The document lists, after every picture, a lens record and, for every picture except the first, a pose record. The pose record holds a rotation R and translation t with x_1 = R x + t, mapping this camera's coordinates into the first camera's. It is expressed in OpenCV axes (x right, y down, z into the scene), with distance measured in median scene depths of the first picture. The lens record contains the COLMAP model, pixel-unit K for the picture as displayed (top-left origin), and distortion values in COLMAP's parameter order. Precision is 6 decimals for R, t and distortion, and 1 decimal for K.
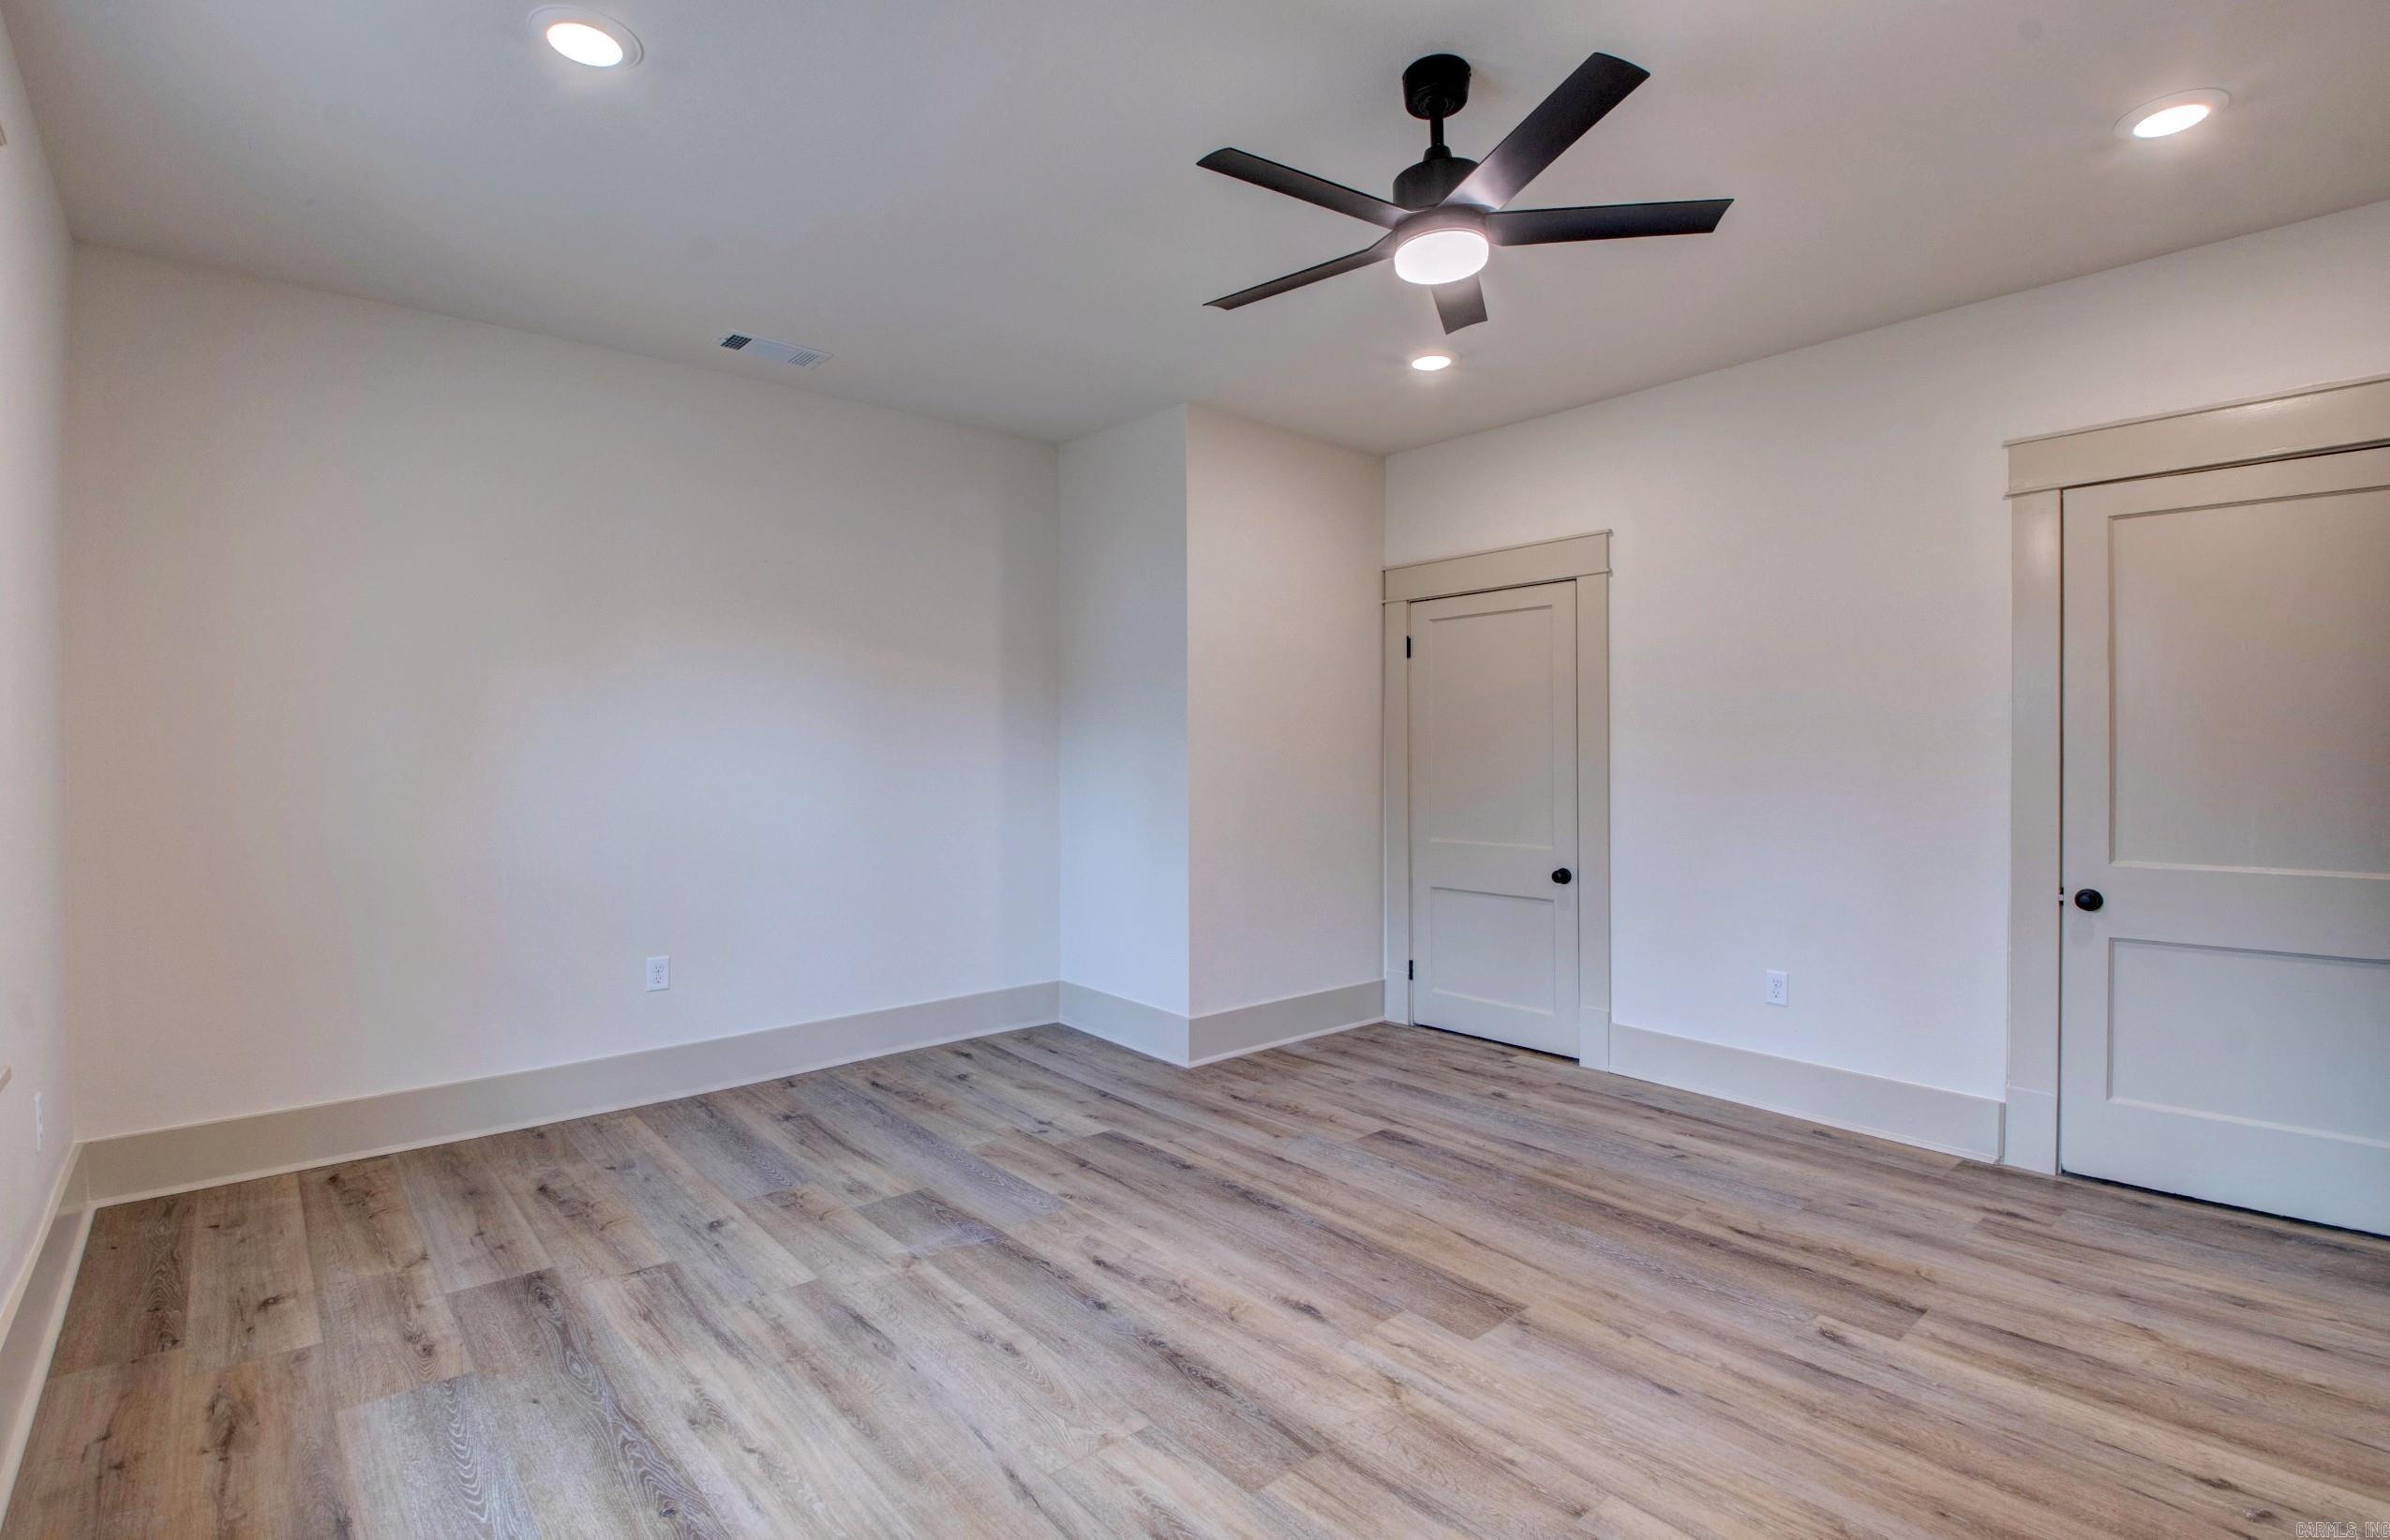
lens RADIAL K [[1113.8, 0, 1189.8], [0, 1113.8, 758.1], [0, 0, 1]] dist [0.019574, -0.030632]
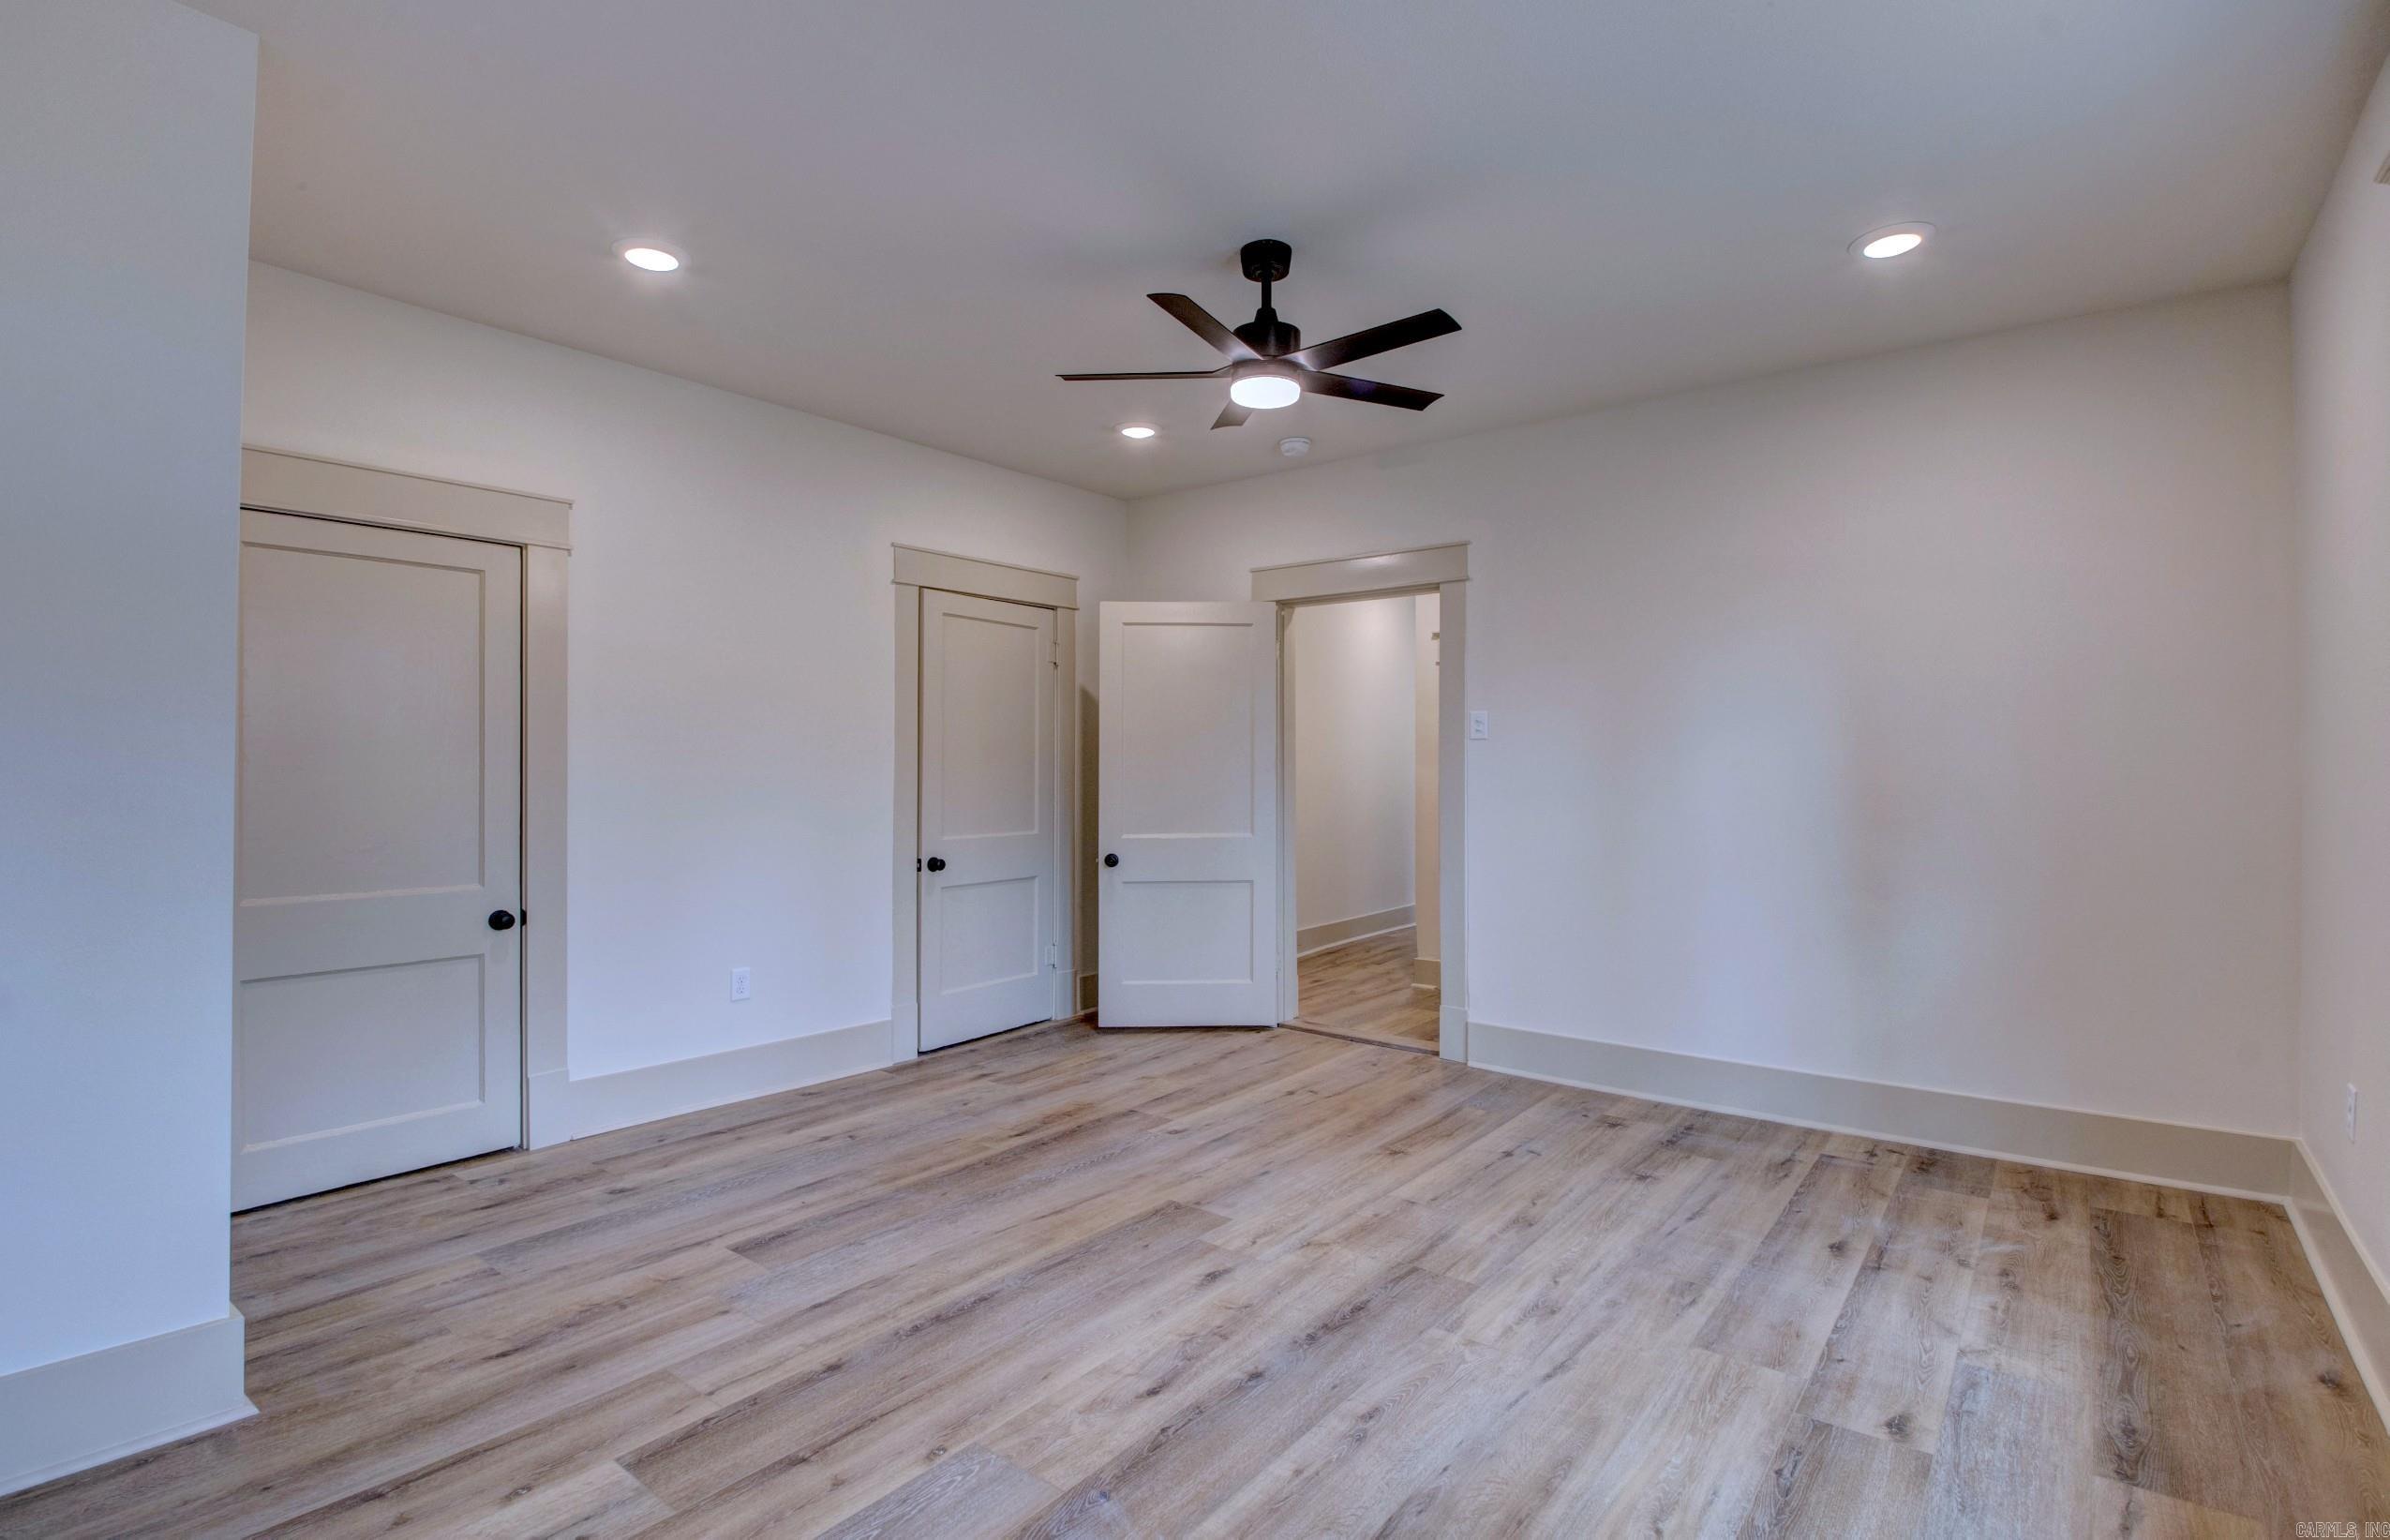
lens RADIAL K [[1113.8, 0, 1189.8], [0, 1113.8, 758.1], [0, 0, 1]] dist [0.019574, -0.030632]
pose [[-0.184405, 0.010341, 0.982796, -0.779578], [-0.000956, 0.999942, -0.010701, -0.001349], [-0.982850, -0.002913, -0.184384, 0.984700]]
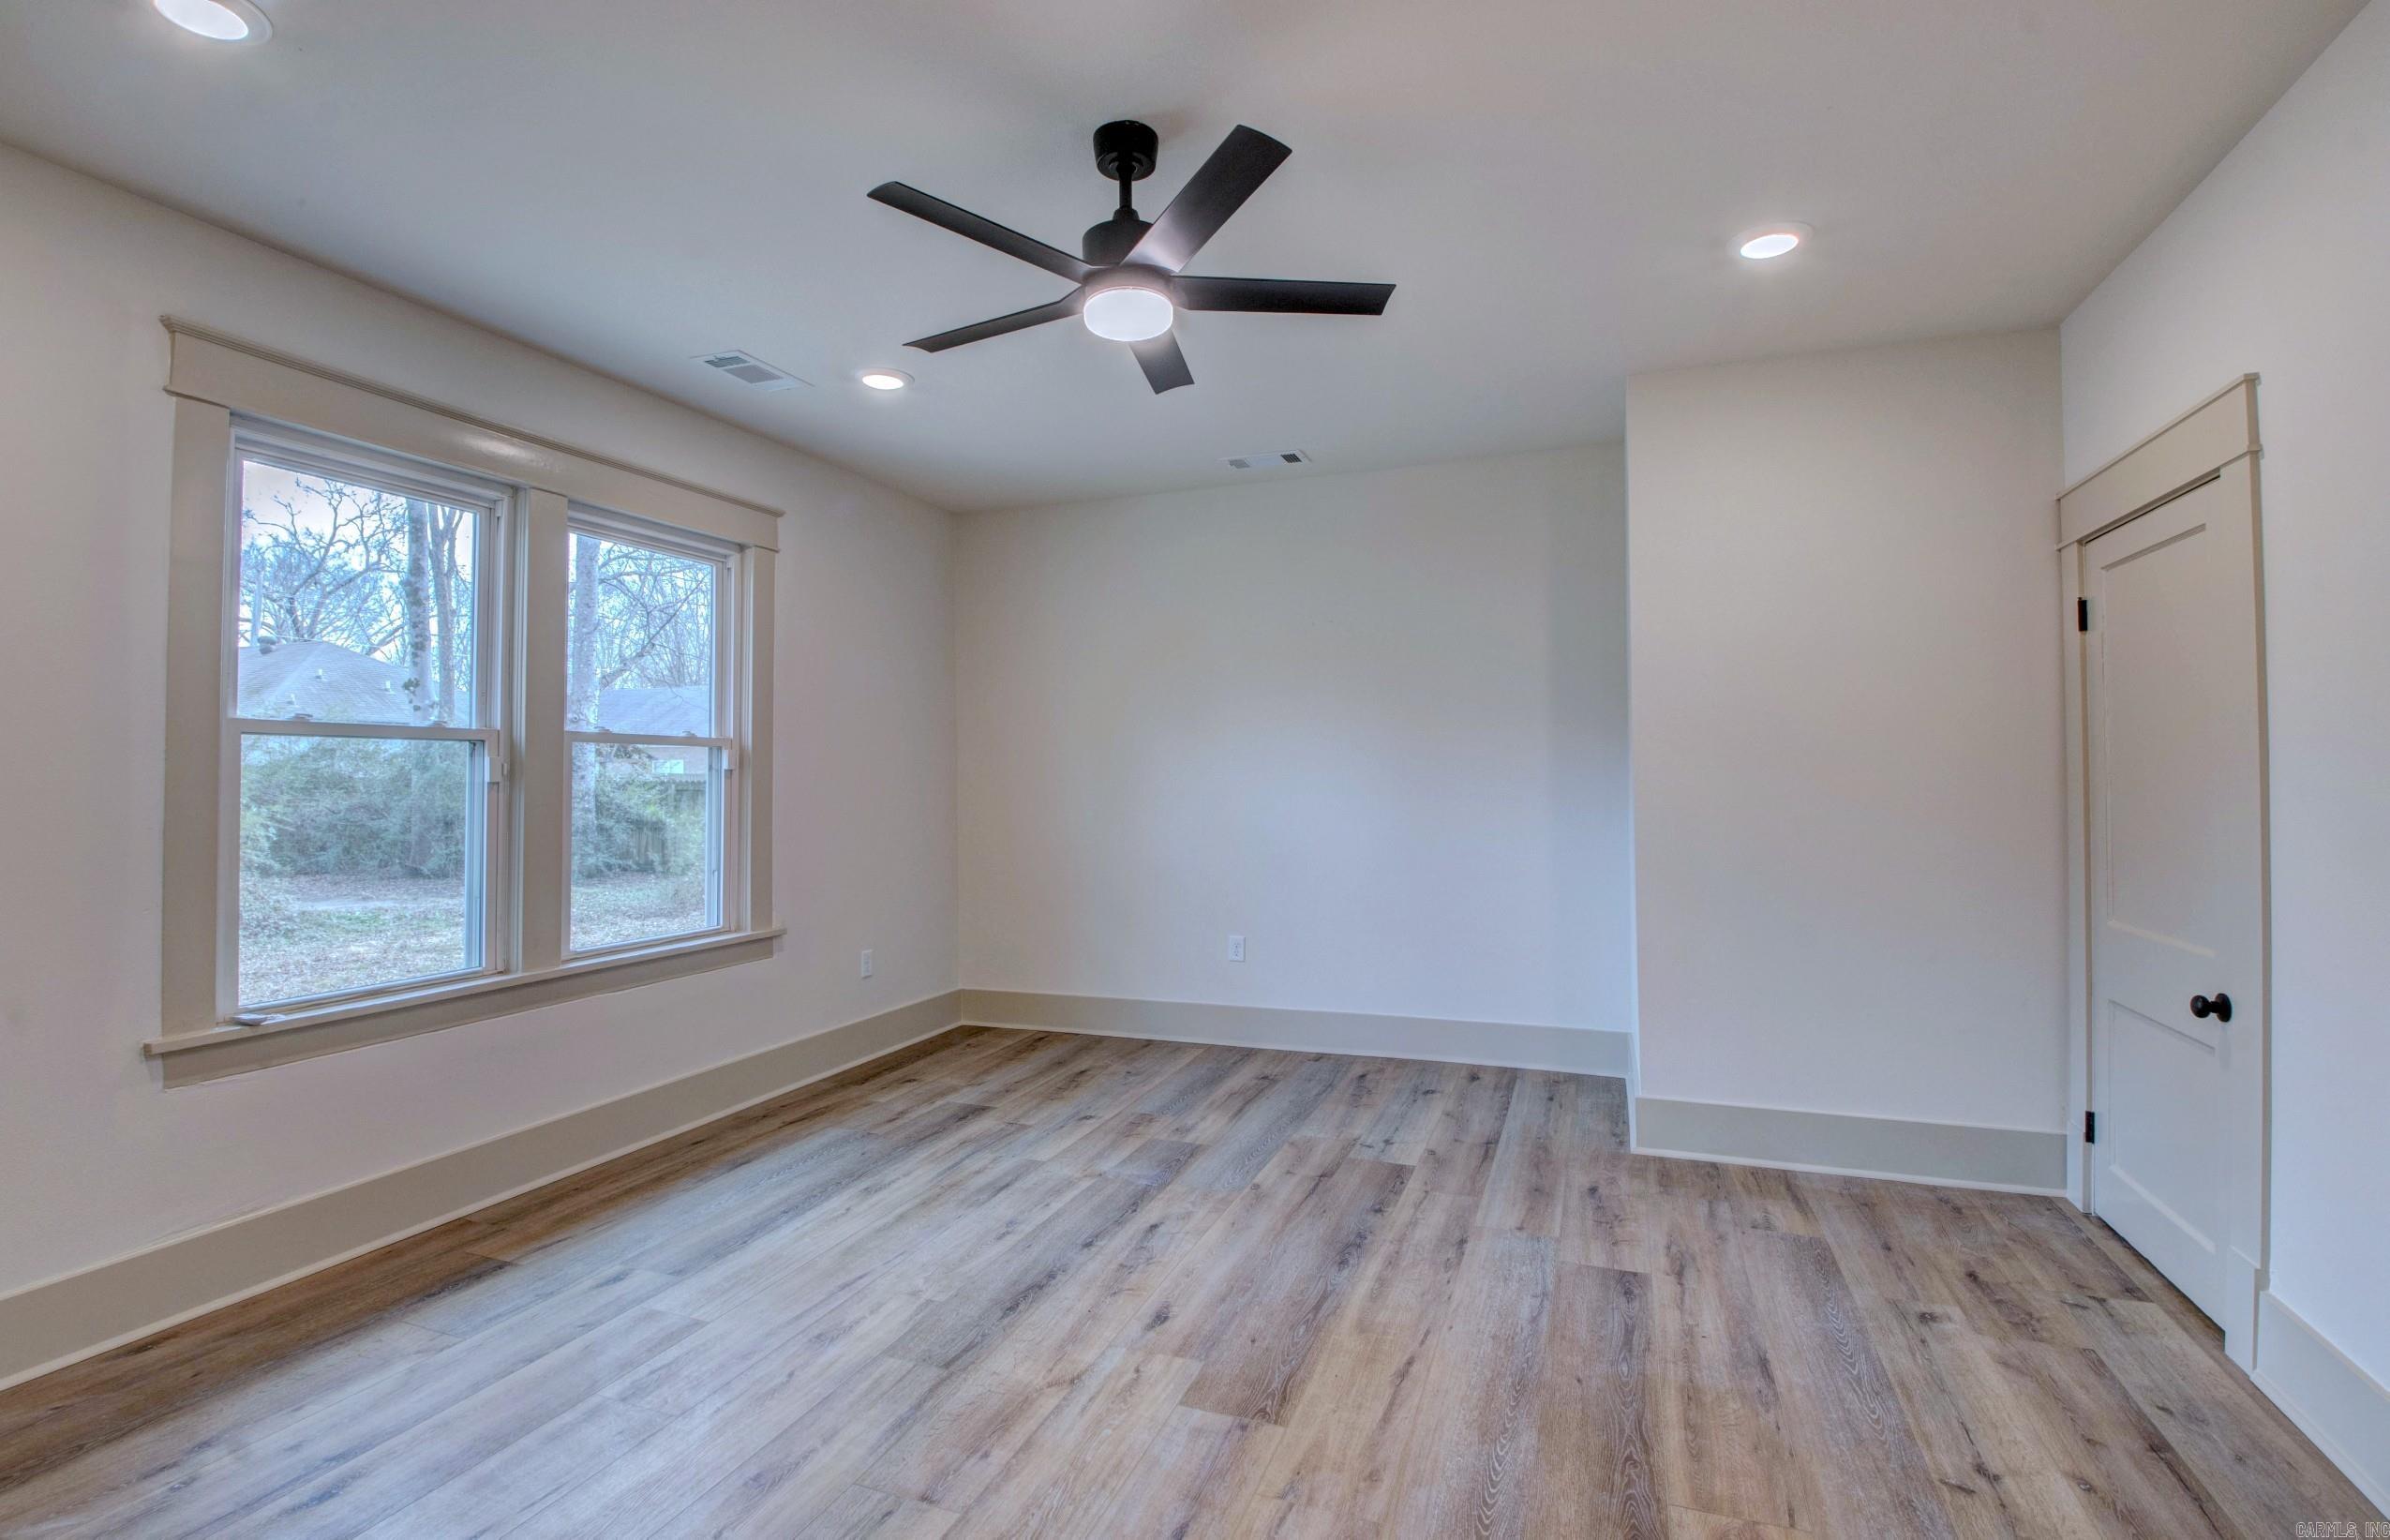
lens RADIAL K [[1113.8, 0, 1189.8], [0, 1113.8, 758.1], [0, 0, 1]] dist [0.019574, -0.030632]
pose [[0.473663, -0.013646, -0.880601, 0.852908], [0.003149, 0.999900, -0.013801, -0.020501], [0.880701, 0.003764, 0.473658, 0.416733]]
